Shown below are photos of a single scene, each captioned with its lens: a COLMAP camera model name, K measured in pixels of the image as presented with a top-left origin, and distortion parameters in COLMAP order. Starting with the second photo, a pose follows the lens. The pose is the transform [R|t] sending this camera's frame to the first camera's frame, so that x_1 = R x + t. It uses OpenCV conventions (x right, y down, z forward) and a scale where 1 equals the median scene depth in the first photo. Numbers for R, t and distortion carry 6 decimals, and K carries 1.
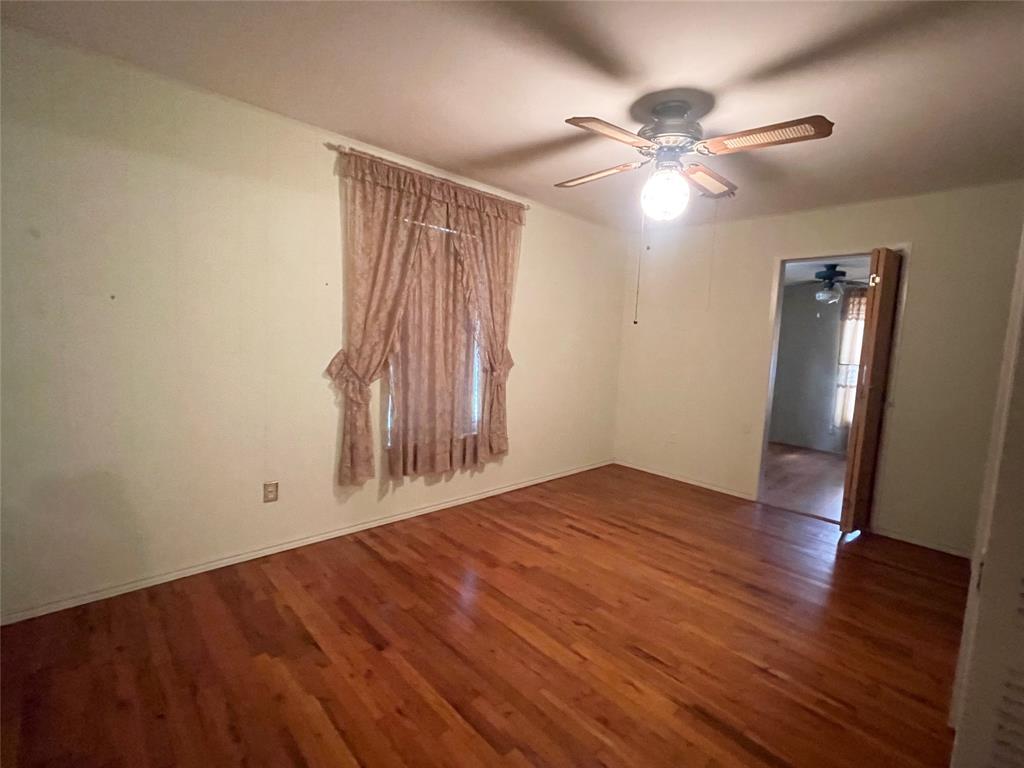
lens RADIAL K [[466.6, 0, 513.2], [0, 466.6, 381.6], [0, 0, 1]] dist [0.003577, 0.000644]
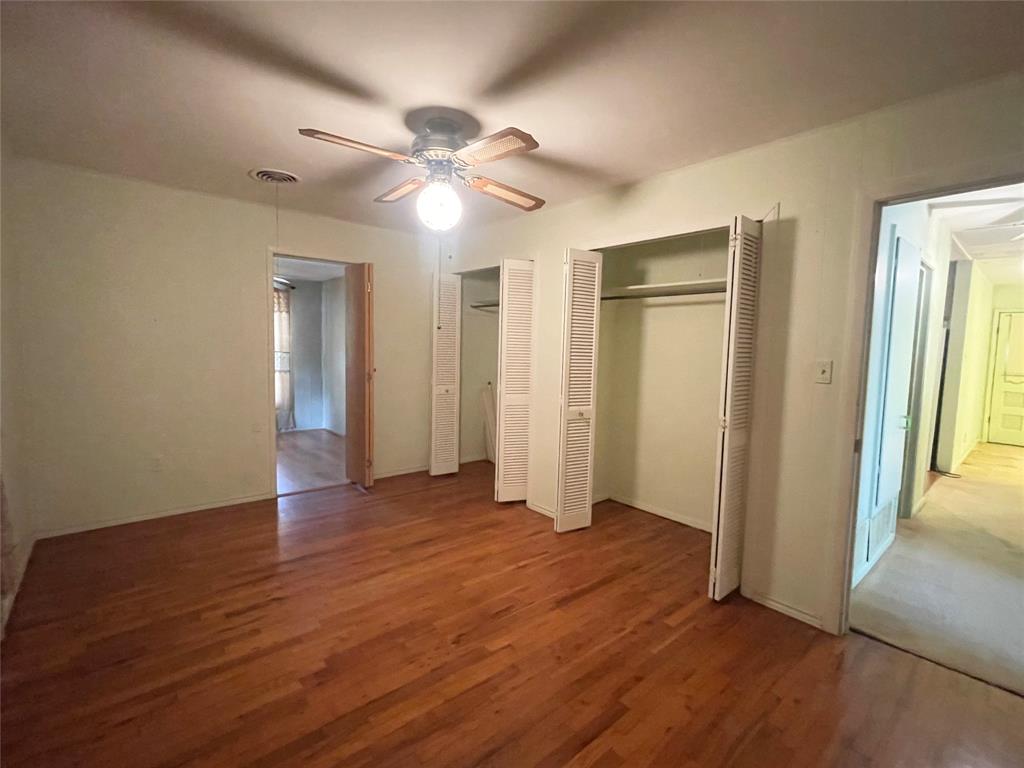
lens RADIAL K [[466.6, 0, 513.9], [0, 466.6, 382.0], [0, 0, 1]] dist [0.003577, 0.000644]
pose [[0.045430, -0.124095, 0.991230, -0.744656], [0.072251, 0.990064, 0.120637, -0.120613], [-0.996351, 0.066137, 0.053945, 0.792543]]
